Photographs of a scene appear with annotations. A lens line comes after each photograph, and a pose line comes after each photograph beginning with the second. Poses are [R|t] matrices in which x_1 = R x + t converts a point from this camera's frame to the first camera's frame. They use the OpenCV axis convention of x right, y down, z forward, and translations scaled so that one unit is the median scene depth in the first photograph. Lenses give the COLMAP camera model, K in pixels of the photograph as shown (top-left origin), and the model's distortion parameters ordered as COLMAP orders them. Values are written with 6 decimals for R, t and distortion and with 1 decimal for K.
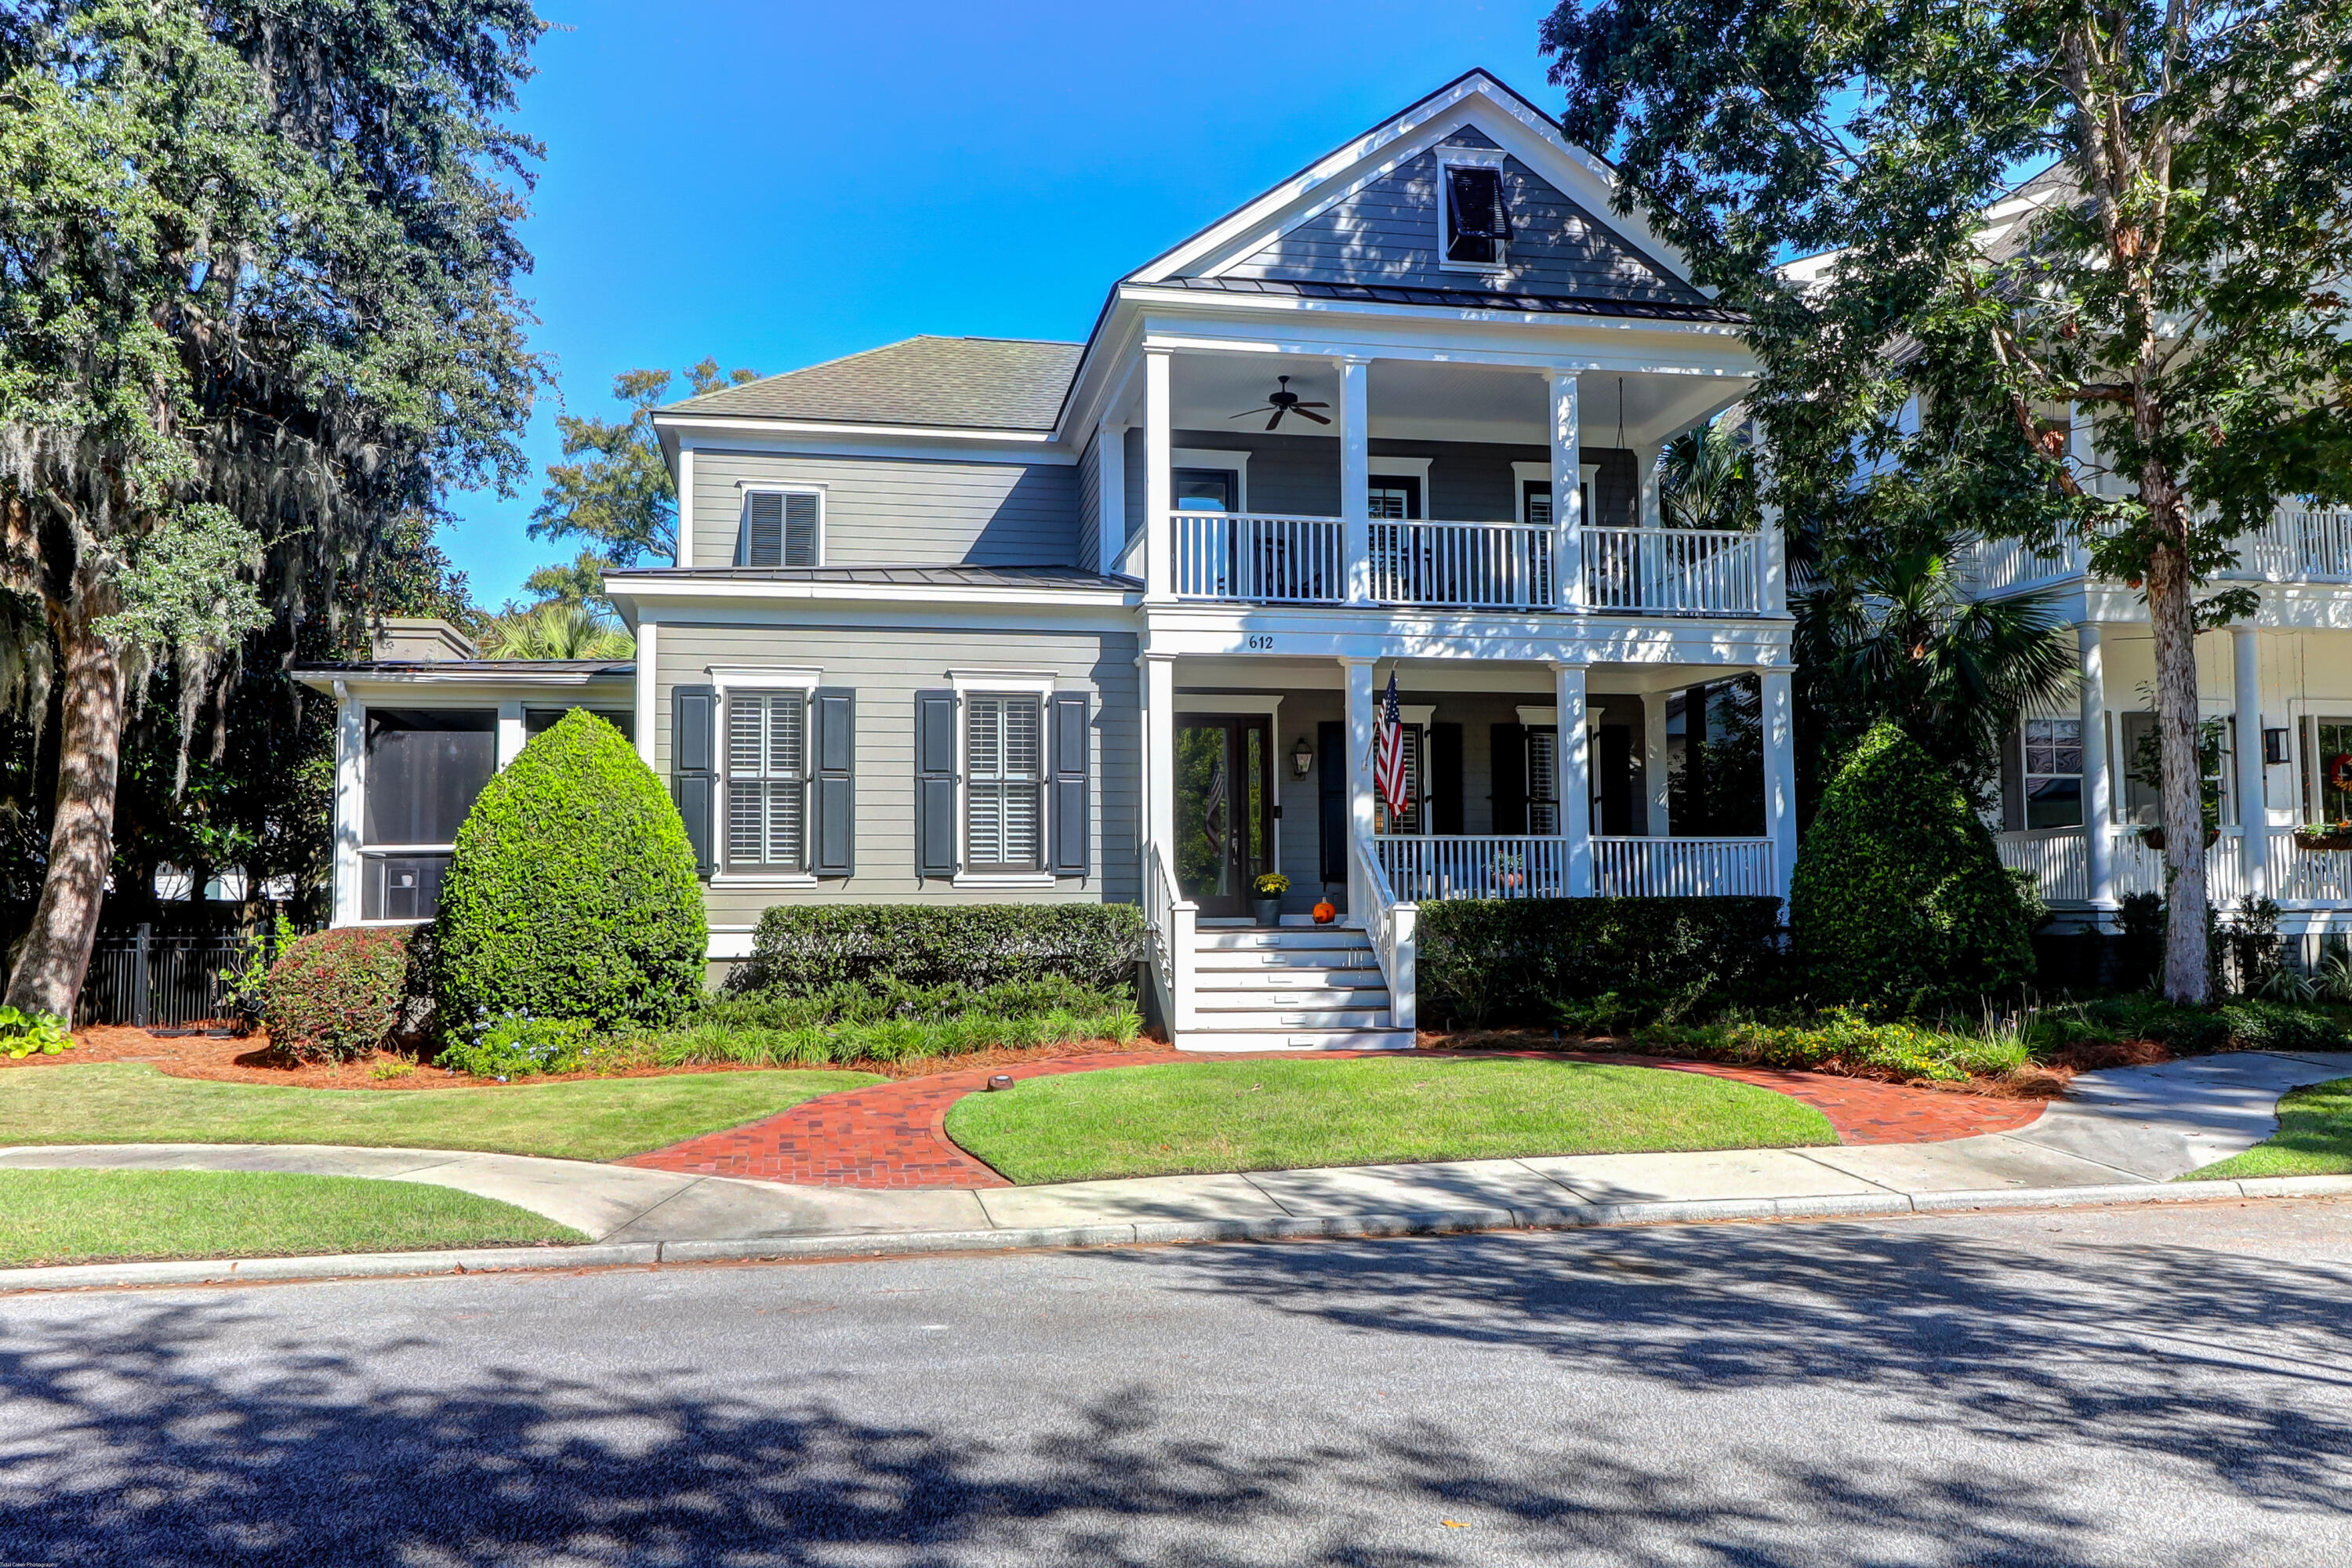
lens RADIAL K [[1871.1, 0, 1171.5], [0, 1871.1, 797.6], [0, 0, 1]] dist [-0.001639, 0.006865]
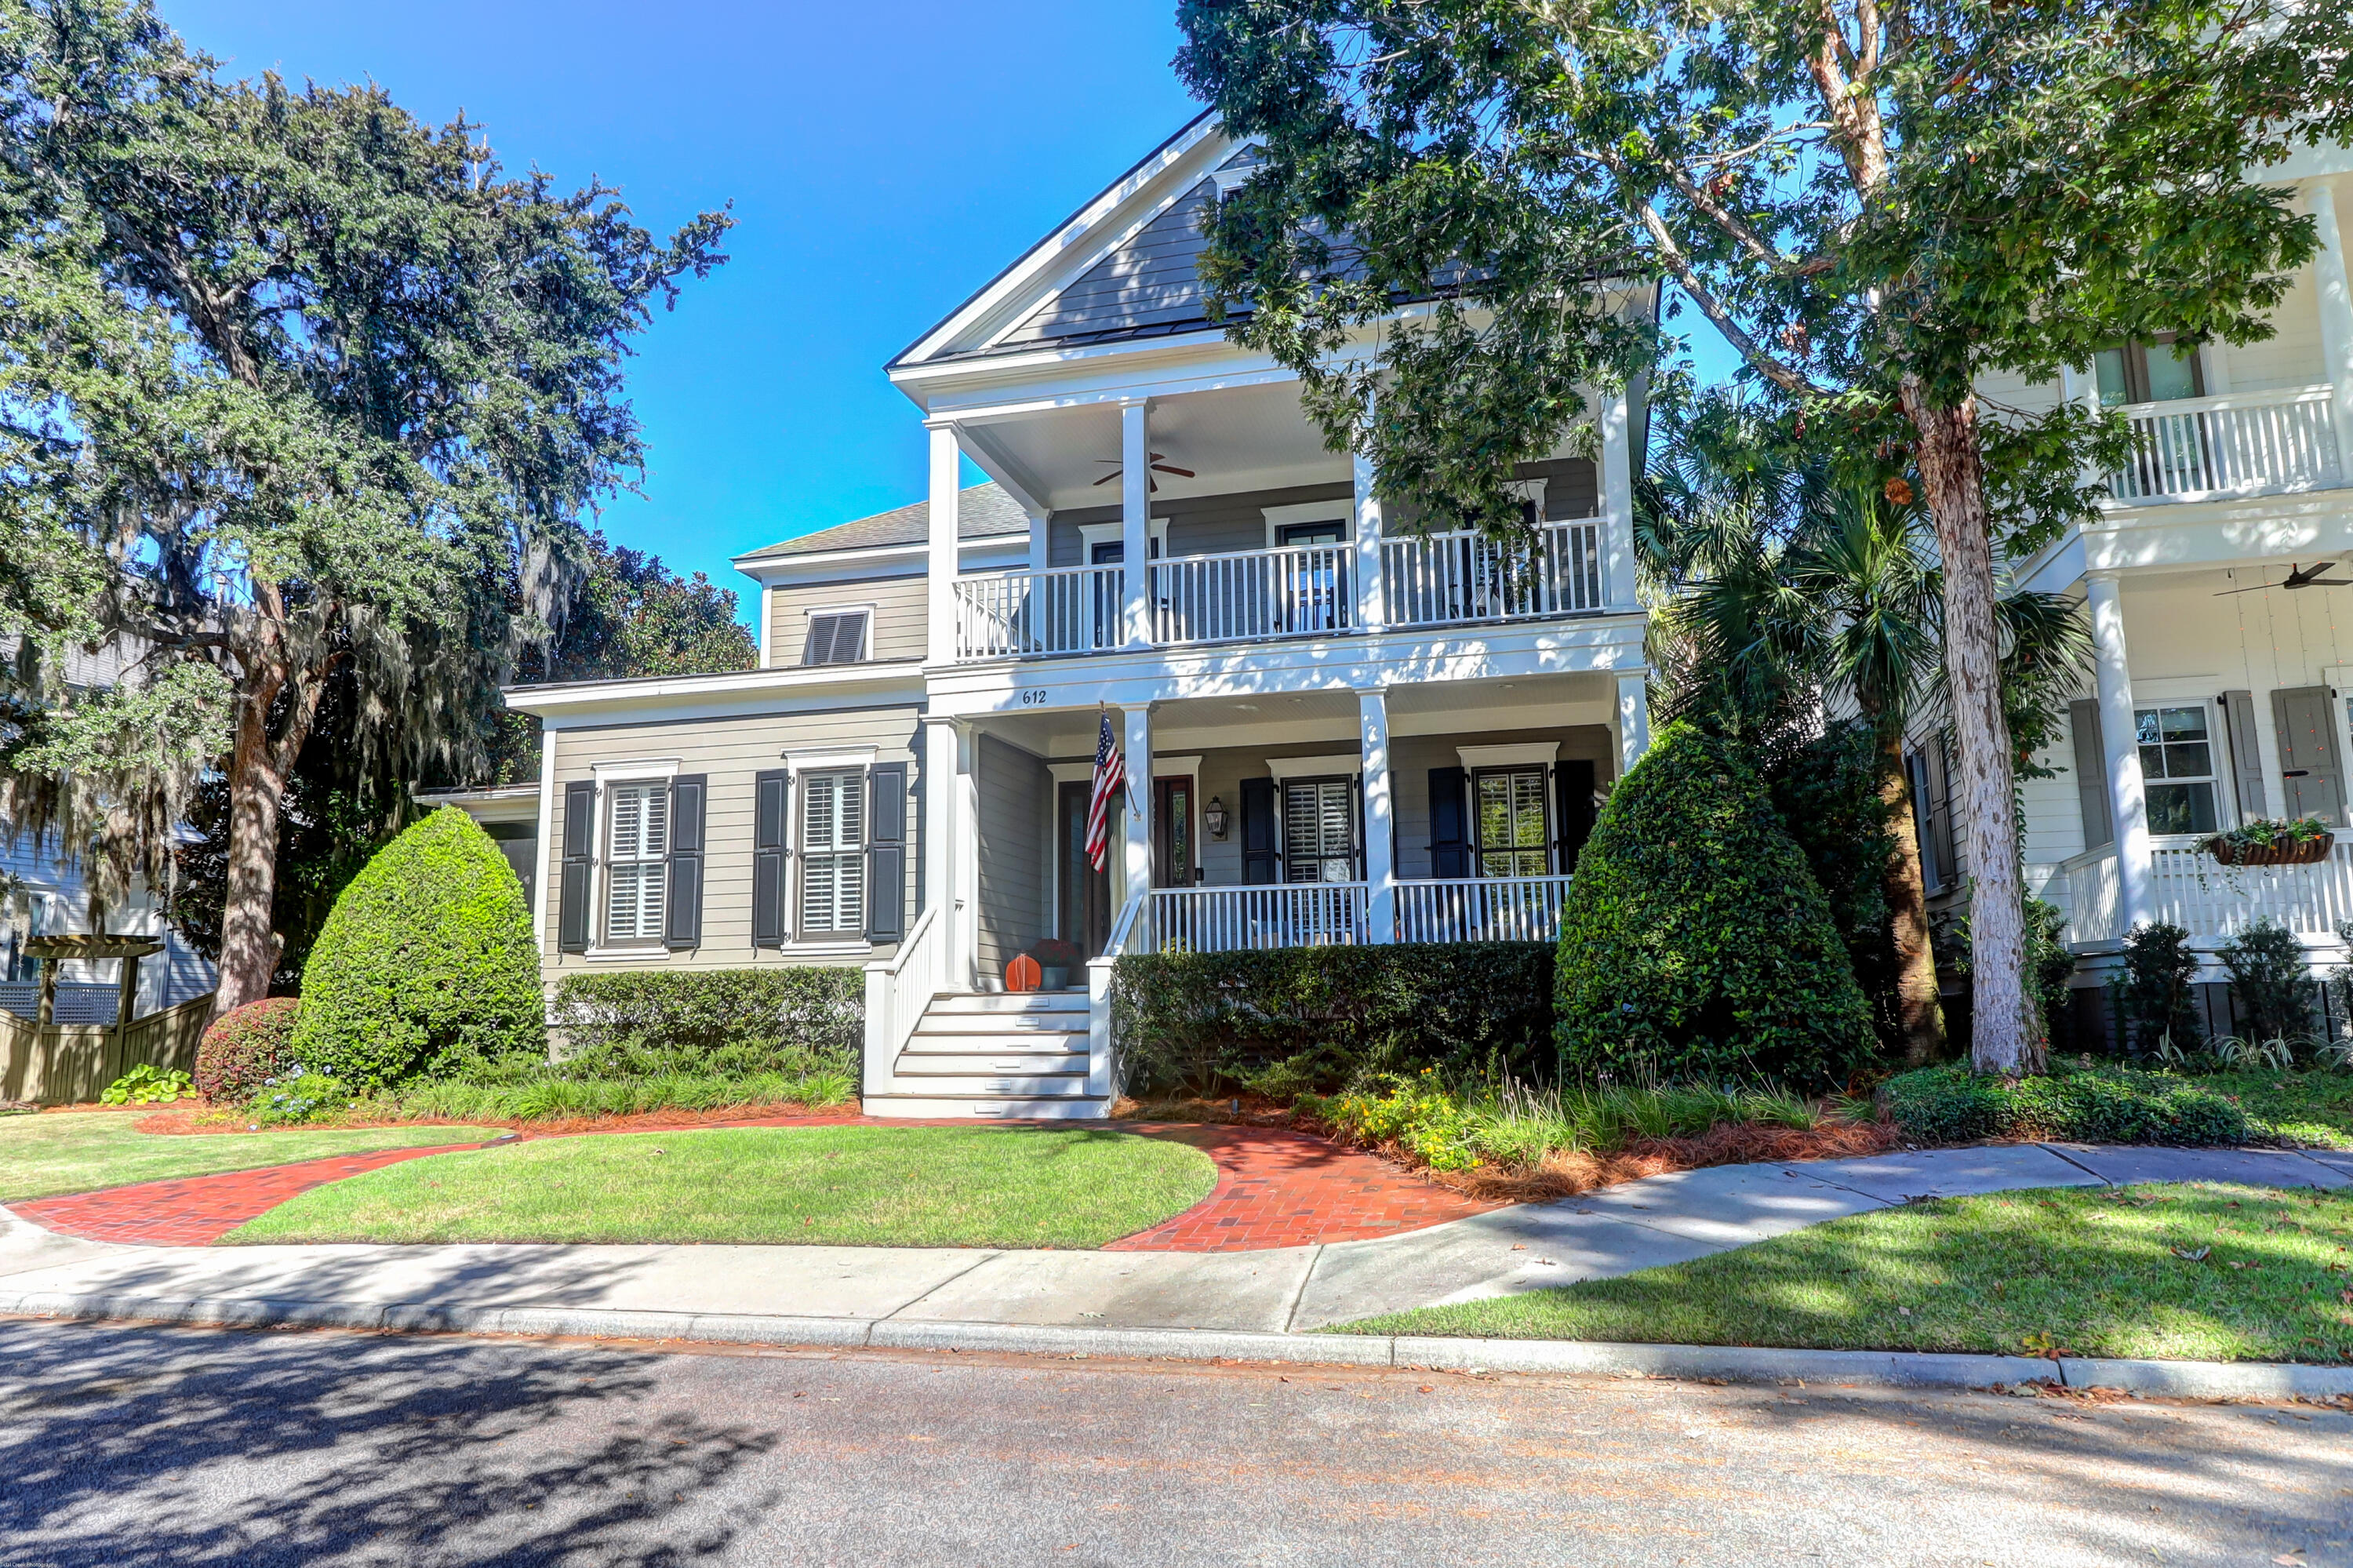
lens RADIAL K [[1564.6, 0, 1176.4], [0, 1564.6, 778.6], [0, 0, 1]] dist [0.001228, 0.001956]
pose [[0.900242, -0.074023, -0.429052, 0.465331], [0.038497, 0.995115, -0.090908, 0.037337], [0.433685, 0.065322, 0.898694, 0.297379]]
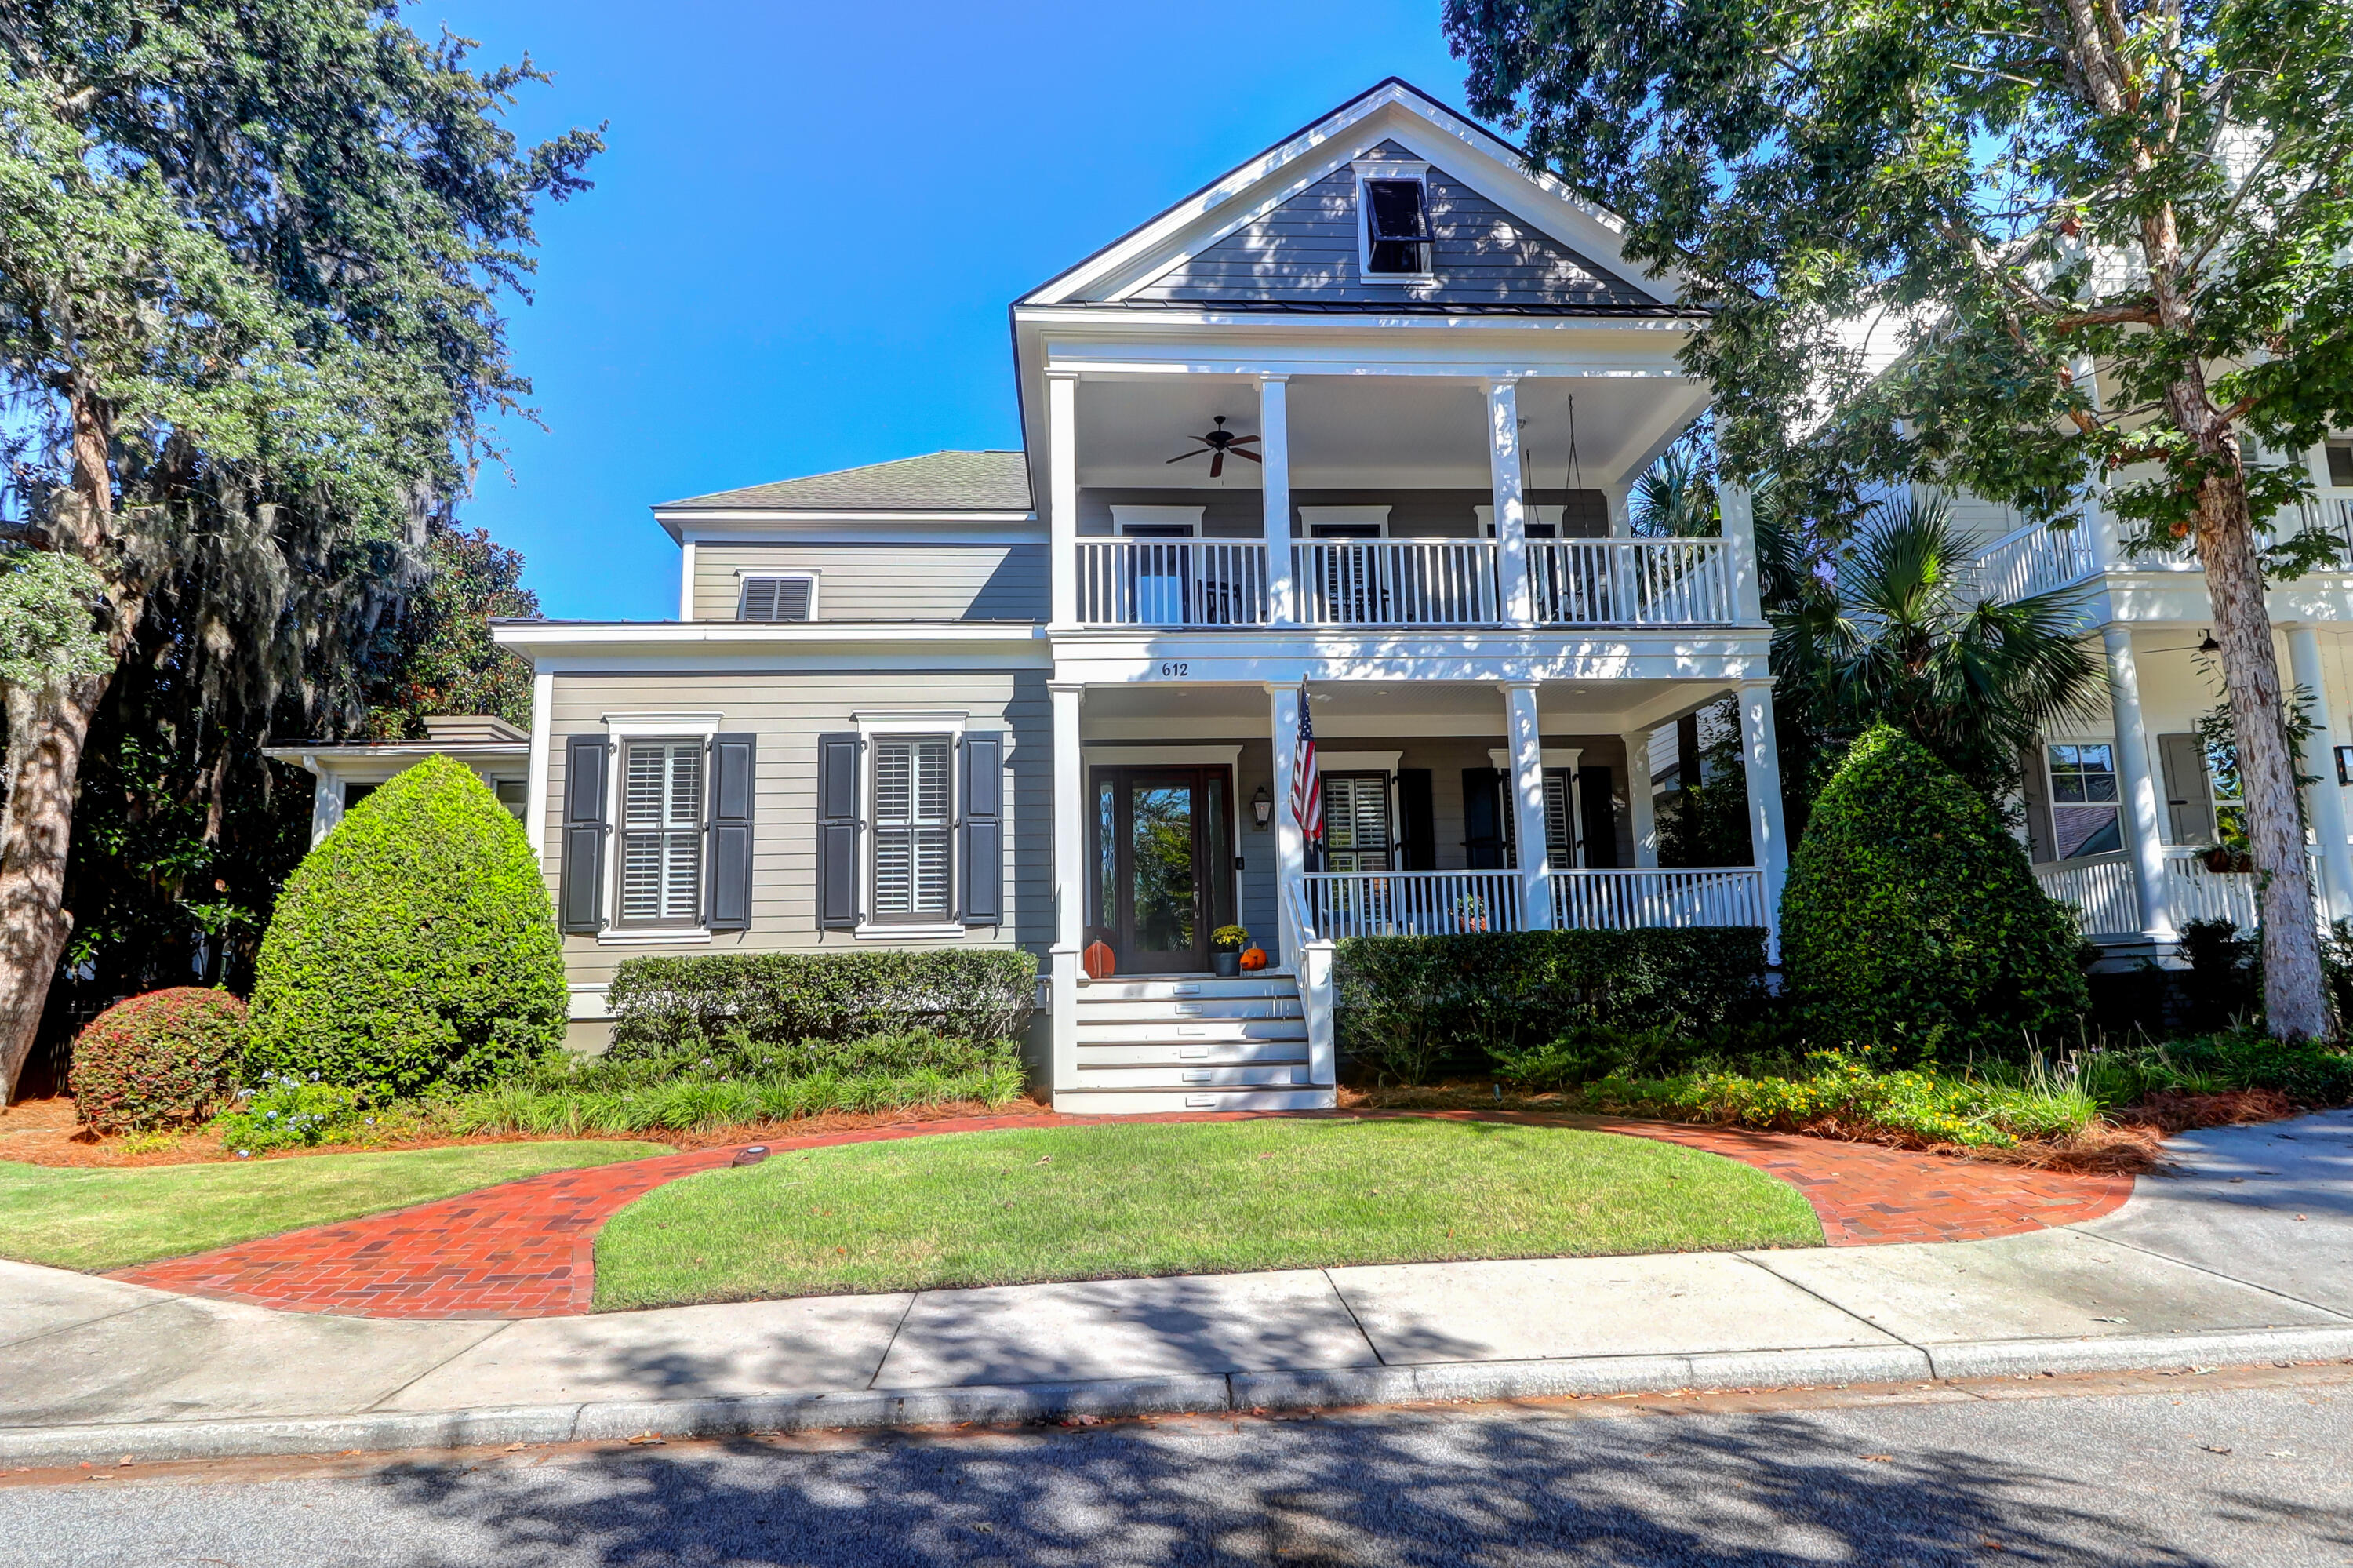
lens RADIAL K [[1415.7, 0, 1176.5], [0, 1415.7, 784.0], [0, 0, 1]] dist [0.006739, -0.003020]
pose [[0.992548, -0.035595, -0.116541, 0.129603], [0.024578, 0.995208, -0.094644, 0.041426], [0.119351, 0.091074, 0.988666, 0.303793]]
